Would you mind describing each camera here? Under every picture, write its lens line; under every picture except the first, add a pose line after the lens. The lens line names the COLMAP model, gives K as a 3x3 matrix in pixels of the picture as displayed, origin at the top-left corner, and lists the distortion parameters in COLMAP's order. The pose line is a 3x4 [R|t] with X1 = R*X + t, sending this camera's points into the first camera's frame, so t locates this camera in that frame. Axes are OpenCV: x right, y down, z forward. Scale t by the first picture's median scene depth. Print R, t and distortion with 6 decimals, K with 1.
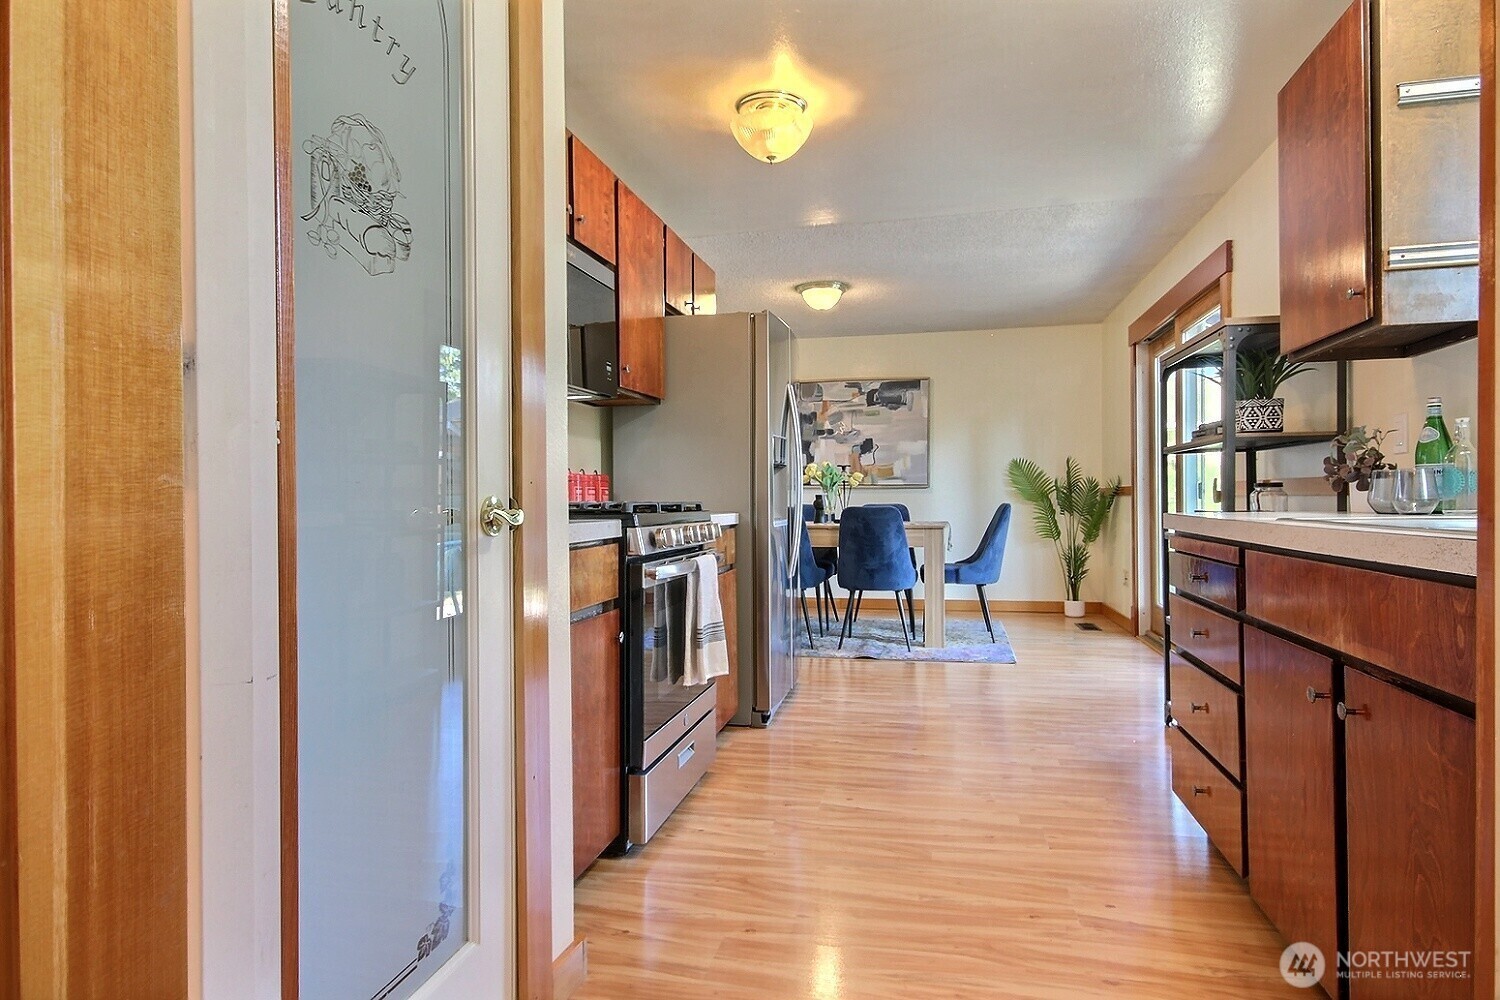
lens RADIAL K [[847.2, 0, 749.0], [0, 847.2, 496.0], [0, 0, 1]] dist [-0.001320, -0.000064]
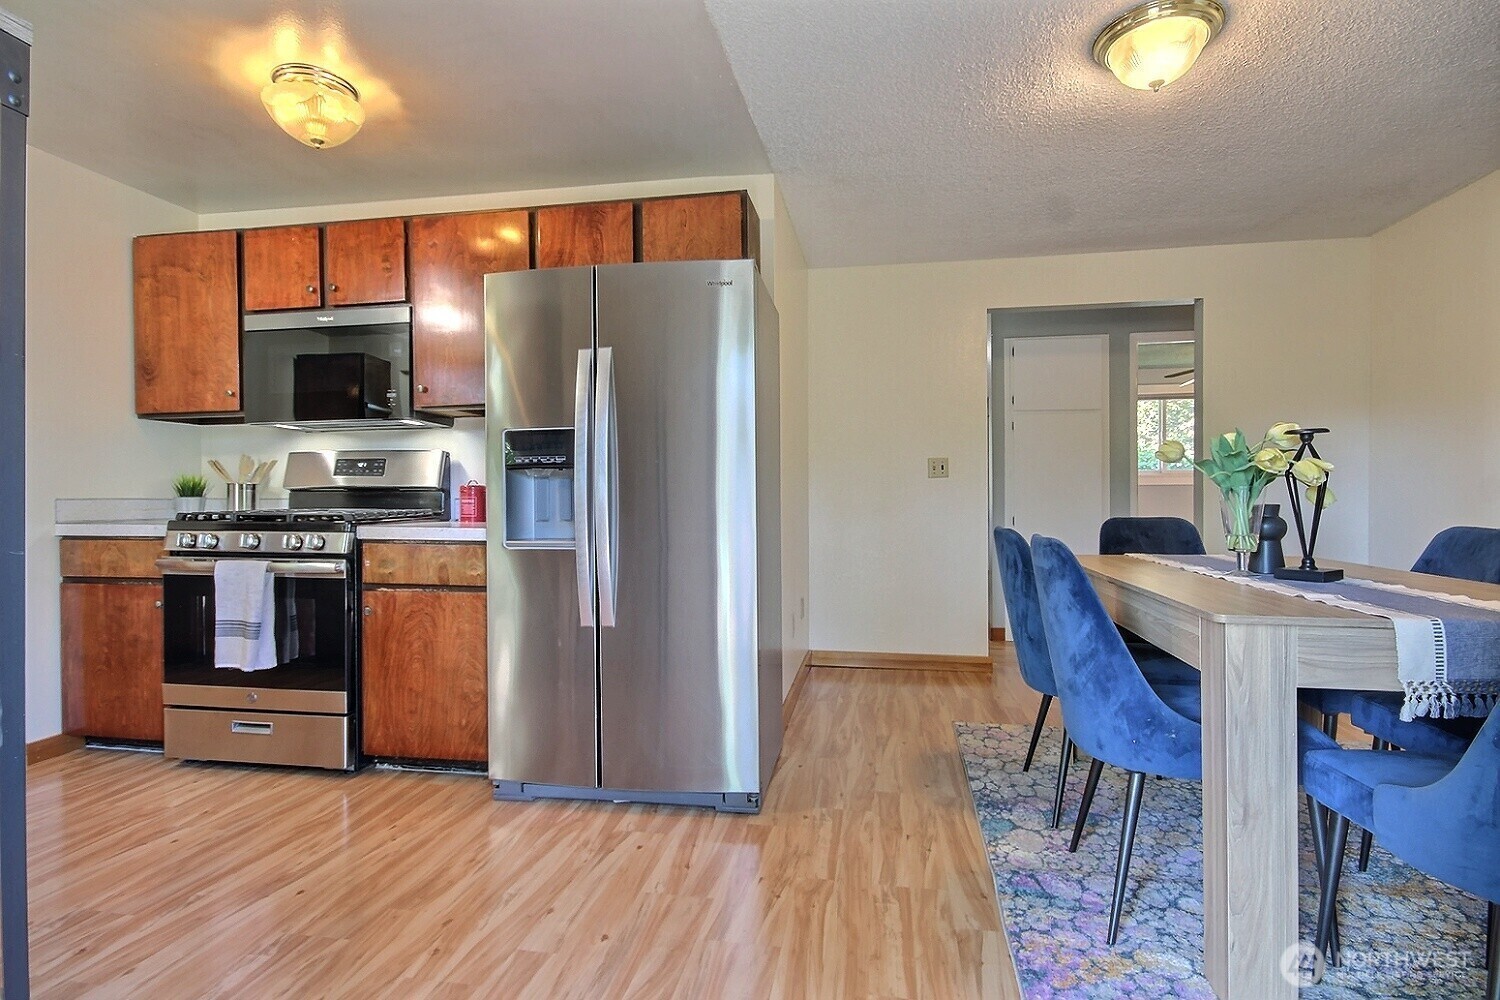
lens RADIAL K [[742.3, 0, 752.5], [0, 742.3, 500.6], [0, 0, 1]] dist [-0.002576, -0.001210]
pose [[0.050408, 0.011280, -0.998665, 0.785703], [0.005630, 0.999917, 0.011578, -0.013930], [0.998713, -0.006206, 0.050340, 1.316804]]
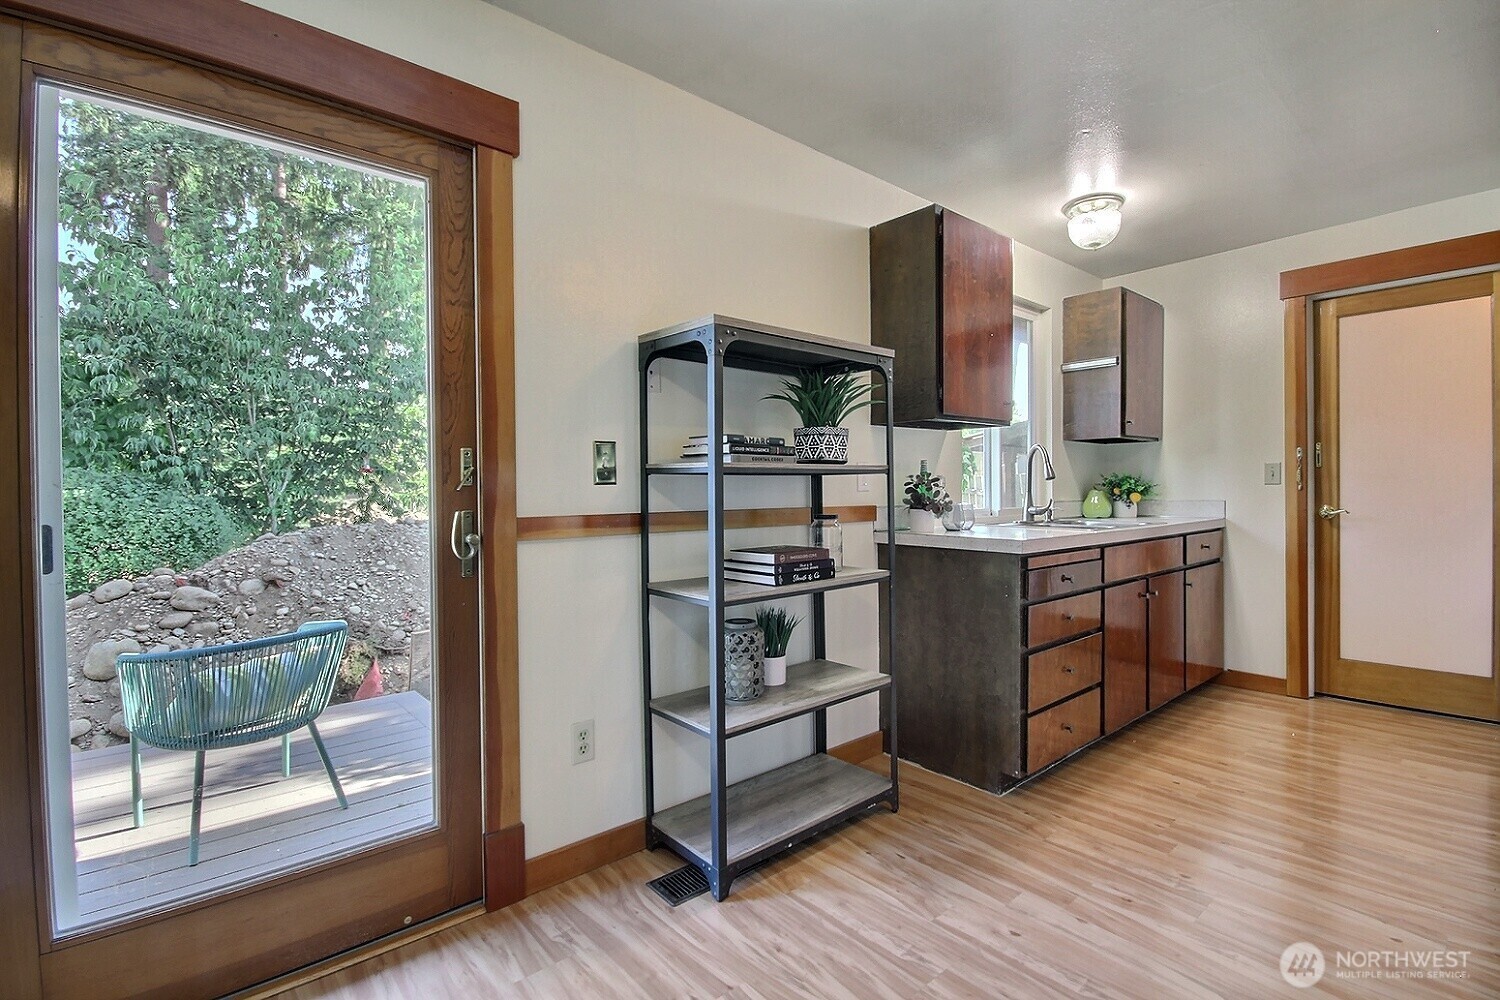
lens RADIAL K [[689.3, 0, 758.7], [0, 689.3, 501.0], [0, 0, 1]] dist [-0.004527, -0.000493]
pose [[-0.806465, 0.004213, 0.591267, 0.180151], [0.012088, 0.999883, 0.009362, -0.033202], [-0.591158, 0.014697, -0.806422, 1.498947]]
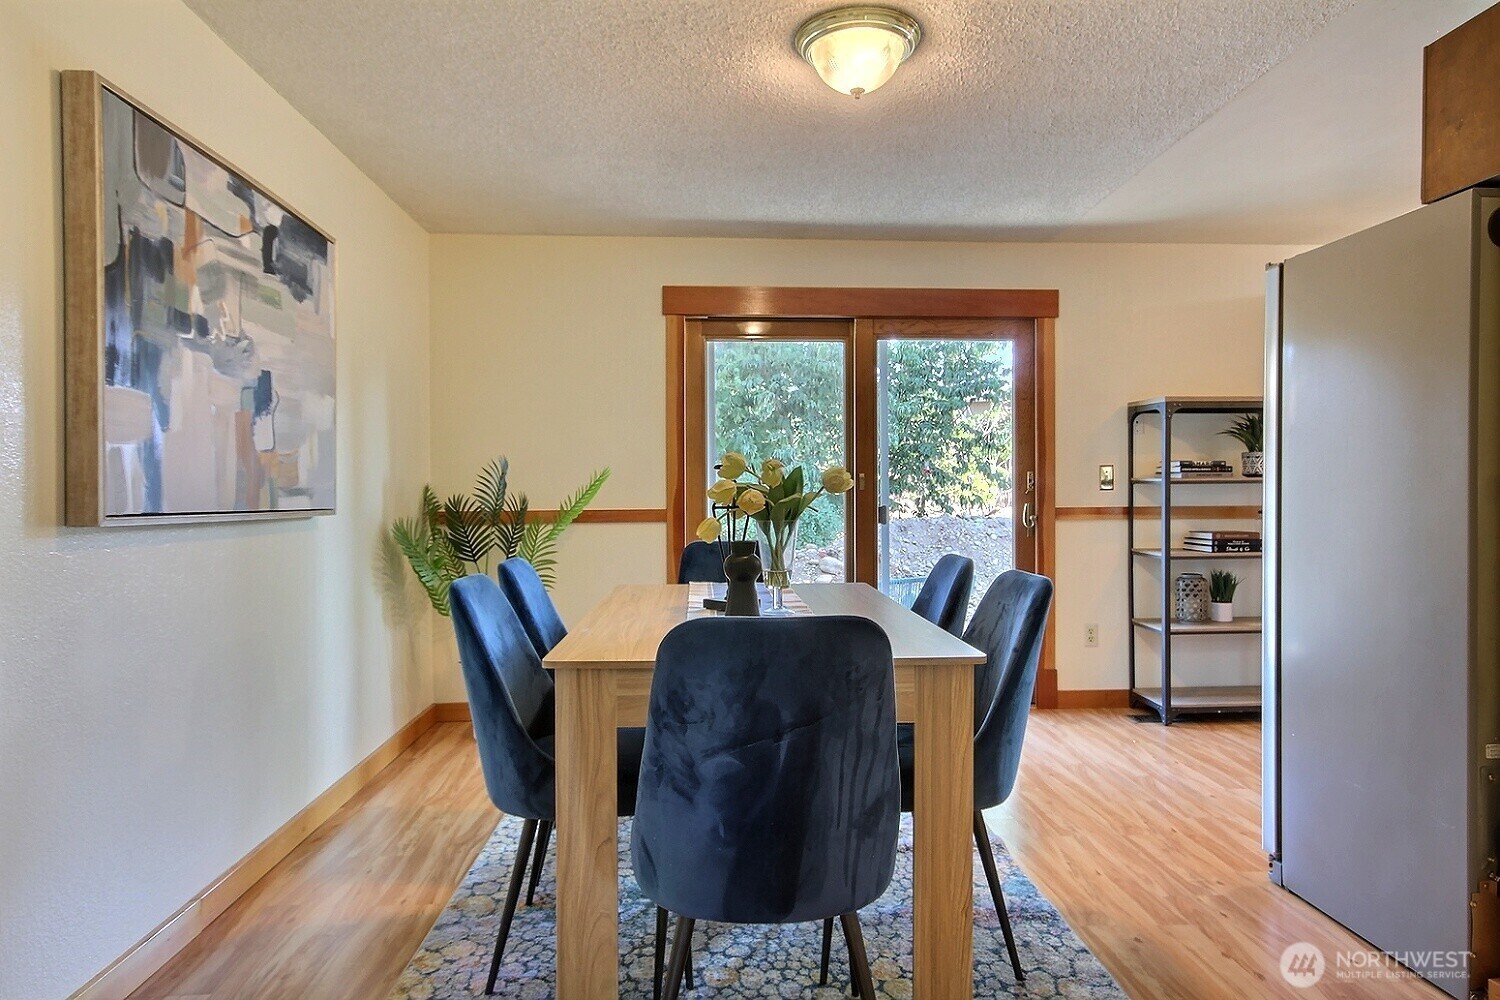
lens RADIAL K [[926.2, 0, 751.1], [0, 926.2, 505.1], [0, 0, 1]] dist [0.008332, 0.001036]
pose [[-0.276386, -0.006662, 0.961024, -0.565768], [0.006969, 0.999936, 0.008936, -0.037520], [-0.961021, 0.009167, -0.276322, 2.003615]]
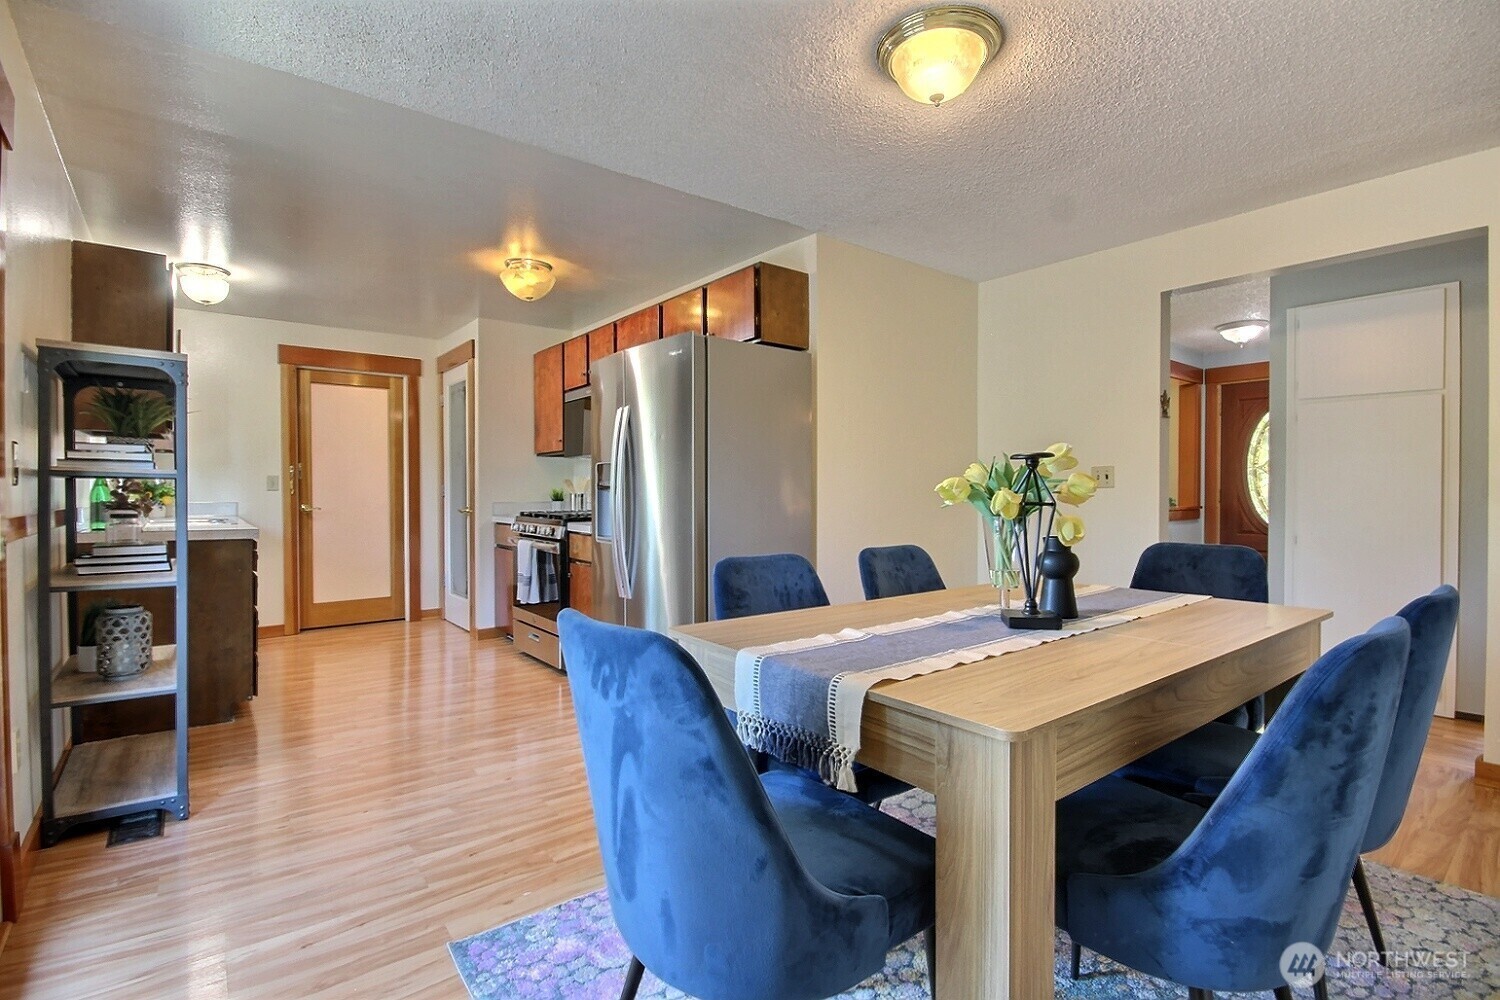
lens RADIAL K [[689.3, 0, 751.2], [0, 689.3, 499.9], [0, 0, 1]] dist [-0.004527, -0.000493]
pose [[-0.621644, 0.014685, -0.783162, 0.712185], [0.003839, 0.999869, 0.015702, -0.037938], [0.783291, 0.006755, -0.621619, 1.948468]]
